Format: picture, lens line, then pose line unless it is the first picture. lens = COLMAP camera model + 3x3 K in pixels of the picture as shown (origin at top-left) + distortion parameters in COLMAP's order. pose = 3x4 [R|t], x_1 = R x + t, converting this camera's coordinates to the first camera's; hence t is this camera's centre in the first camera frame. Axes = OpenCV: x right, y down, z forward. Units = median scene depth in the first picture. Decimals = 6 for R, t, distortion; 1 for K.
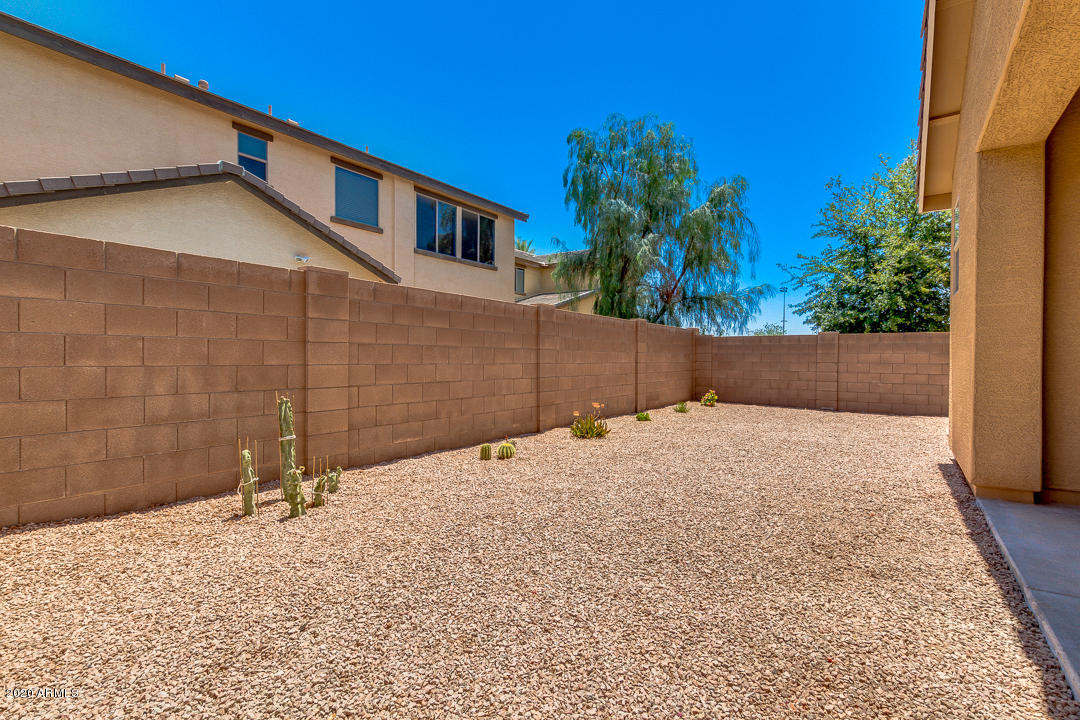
lens RADIAL K [[486.8, 0, 543.5], [0, 486.8, 364.1], [0, 0, 1]] dist [-0.000832, -0.001495]
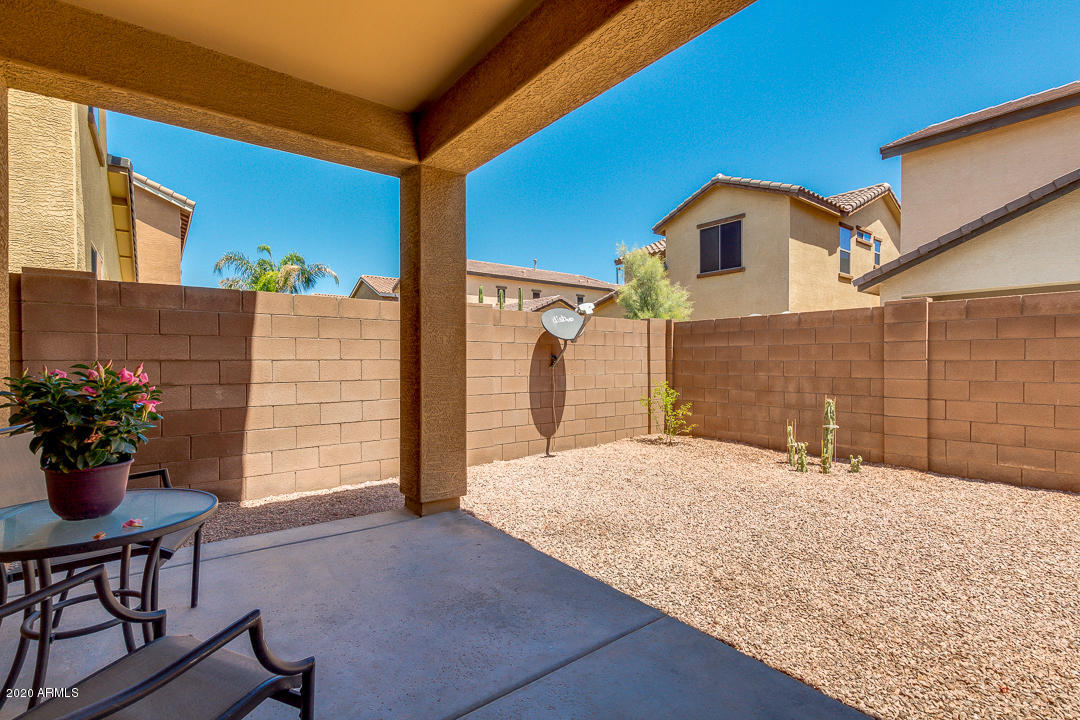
lens RADIAL K [[486.8, 0, 543.5], [0, 486.8, 364.1], [0, 0, 1]] dist [-0.000832, -0.001495]
pose [[-0.269310, 0.004256, -0.963044, 1.255119], [-0.009143, 0.999934, 0.006976, -0.047502], [0.963010, 0.010684, -0.269253, 0.601005]]
